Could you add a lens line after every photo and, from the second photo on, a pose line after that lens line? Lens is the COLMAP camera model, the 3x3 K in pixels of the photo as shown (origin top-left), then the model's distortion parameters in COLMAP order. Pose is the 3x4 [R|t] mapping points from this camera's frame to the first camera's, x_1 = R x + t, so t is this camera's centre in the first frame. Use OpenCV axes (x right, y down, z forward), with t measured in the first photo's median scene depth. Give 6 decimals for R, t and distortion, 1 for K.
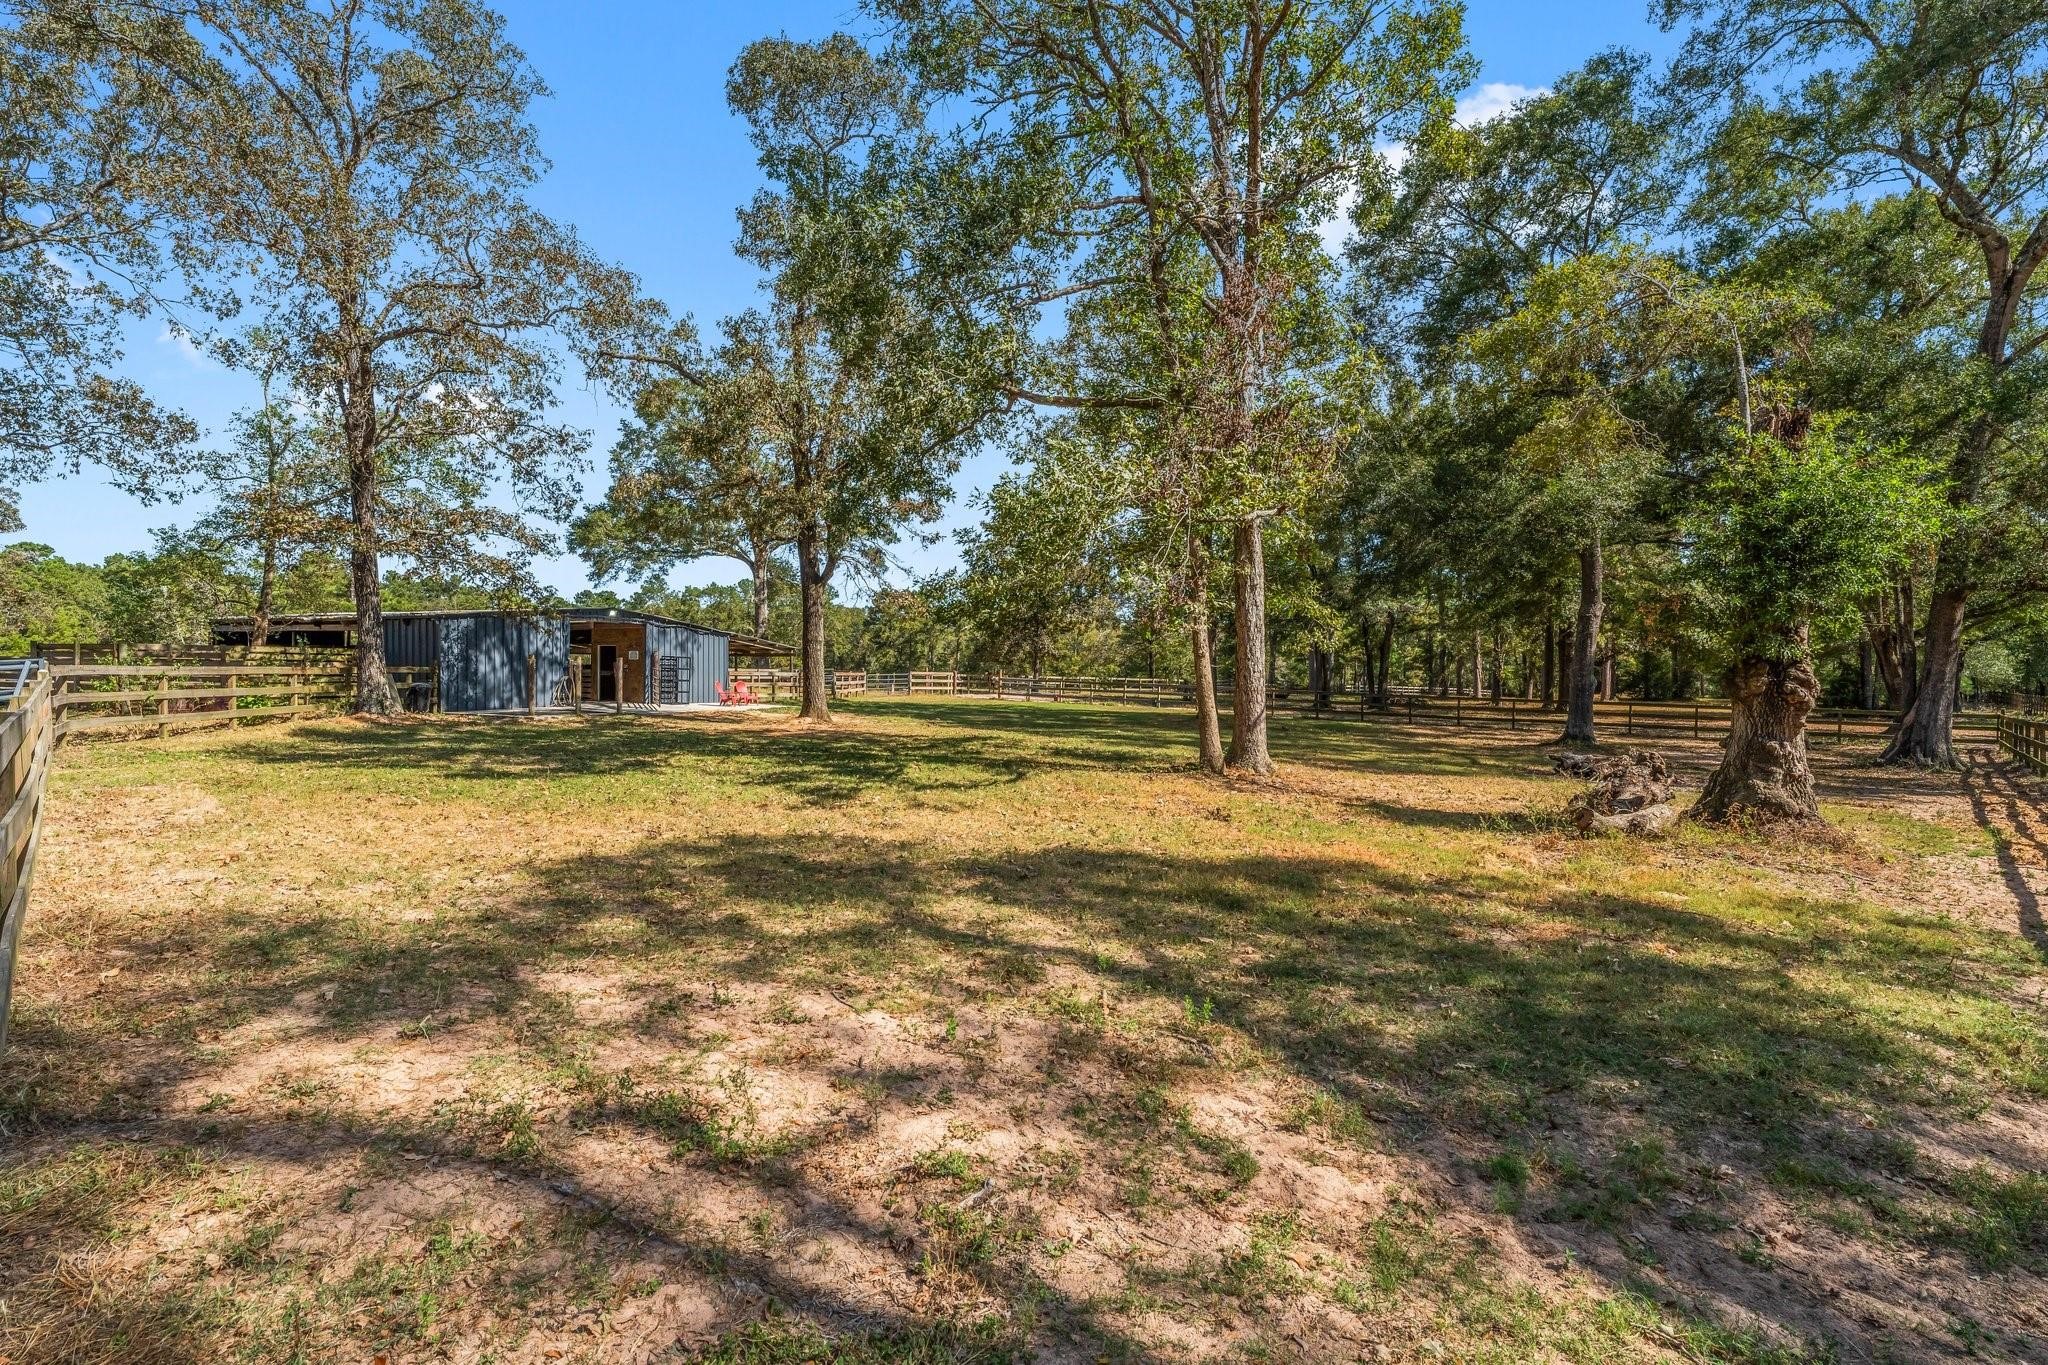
lens RADIAL K [[958.5, 0, 1026.9], [0, 958.5, 678.8], [0, 0, 1]] dist [-0.001011, -0.000141]
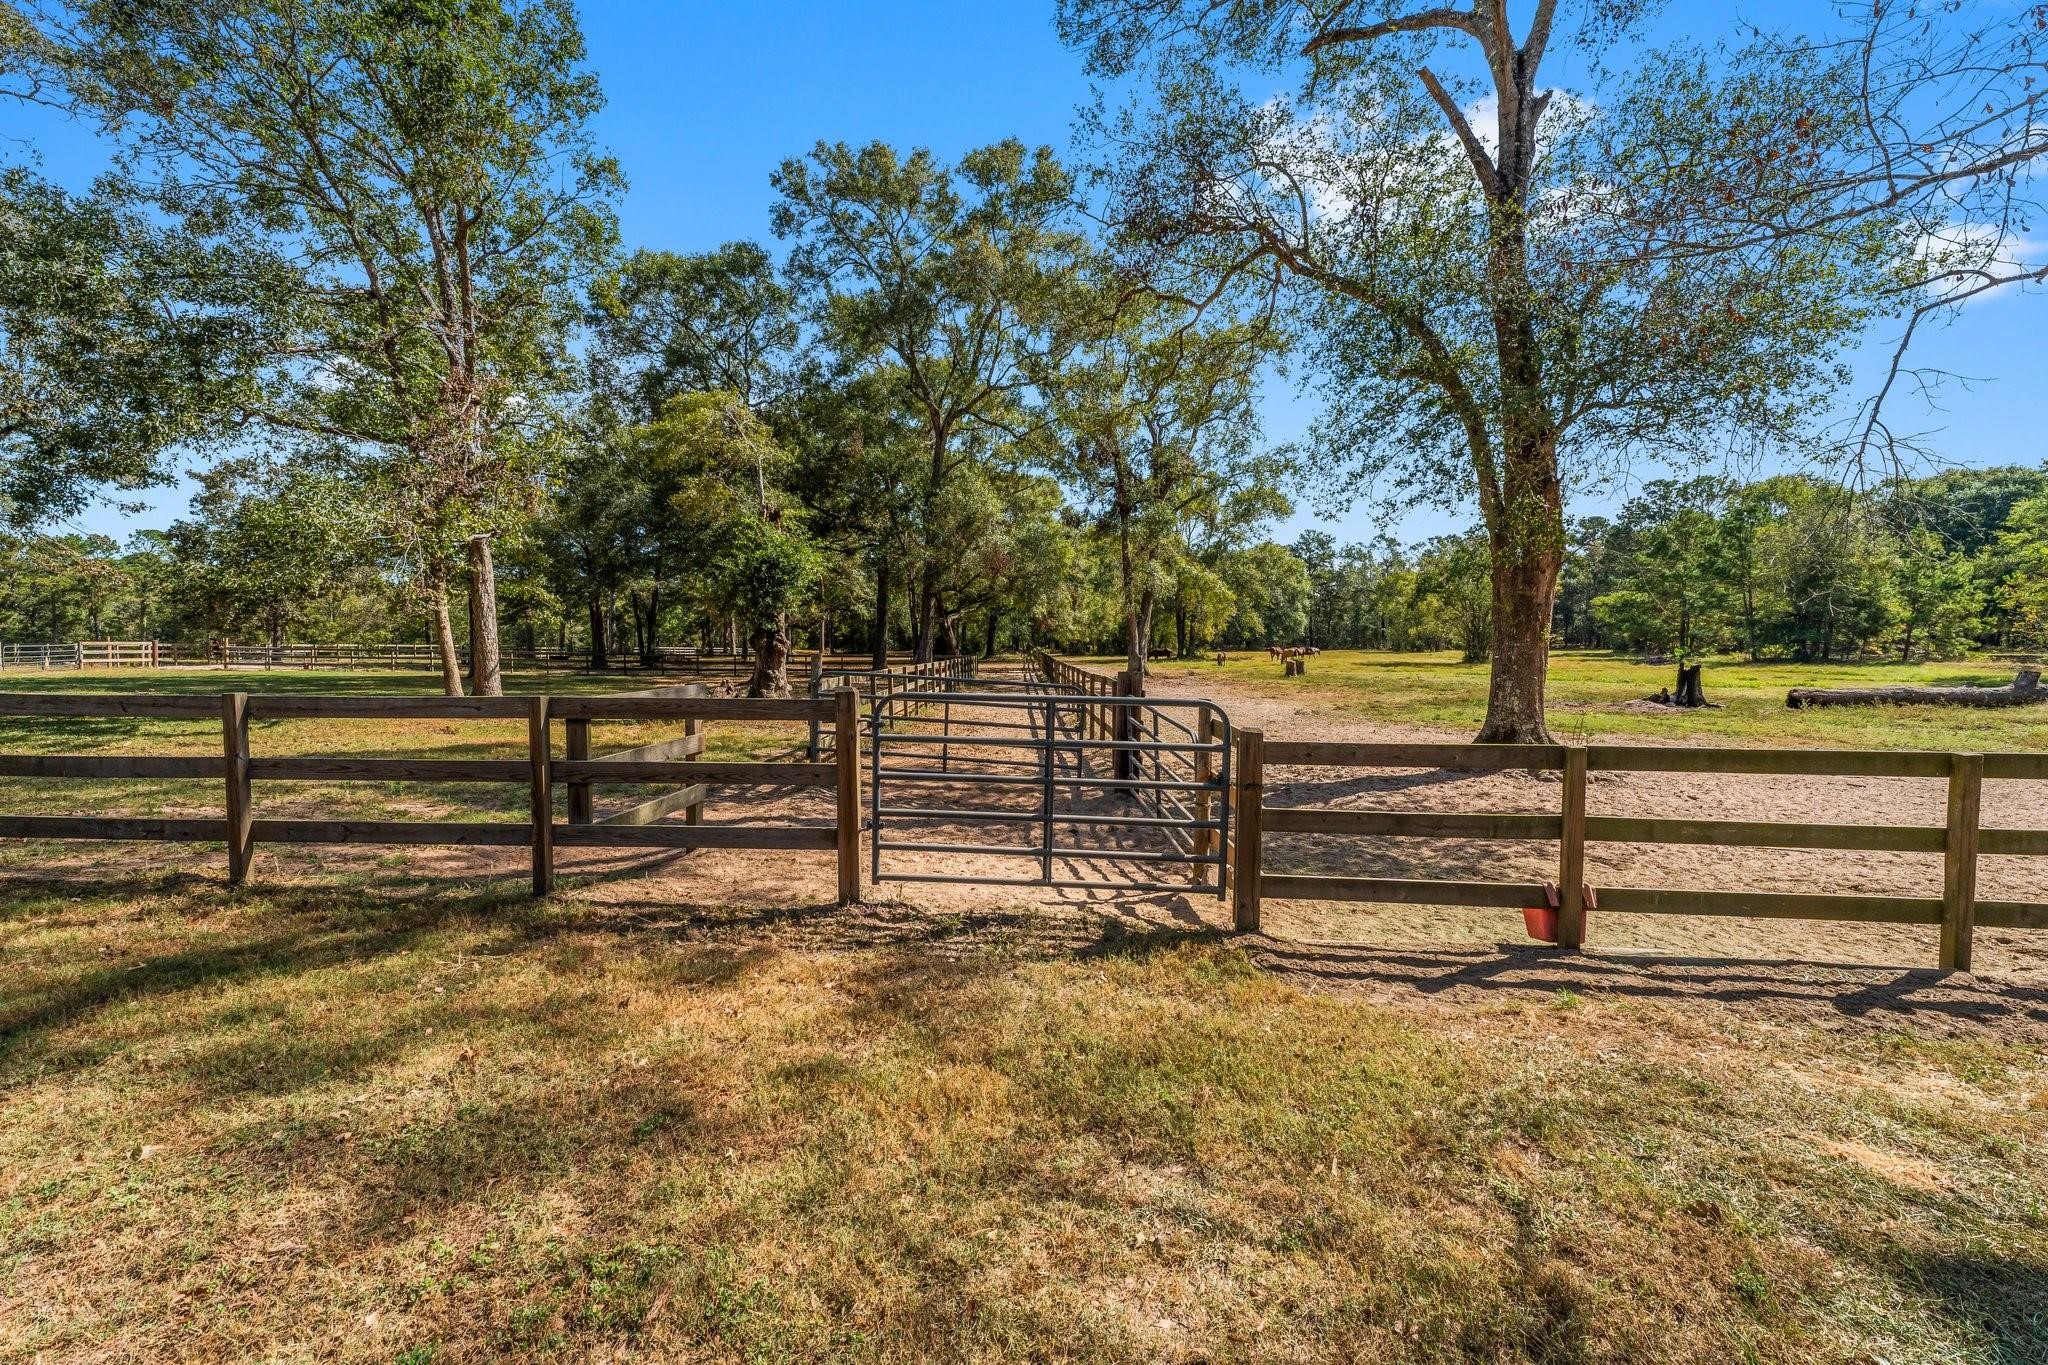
lens RADIAL K [[839.0, 0, 1021.3], [0, 839.0, 669.9], [0, 0, 1]] dist [0.000799, 0.000263]
pose [[0.740118, -0.038490, 0.671374, -0.014003], [0.015101, 0.999060, 0.040629, -0.000119], [-0.672307, -0.019932, 0.740004, -0.343567]]
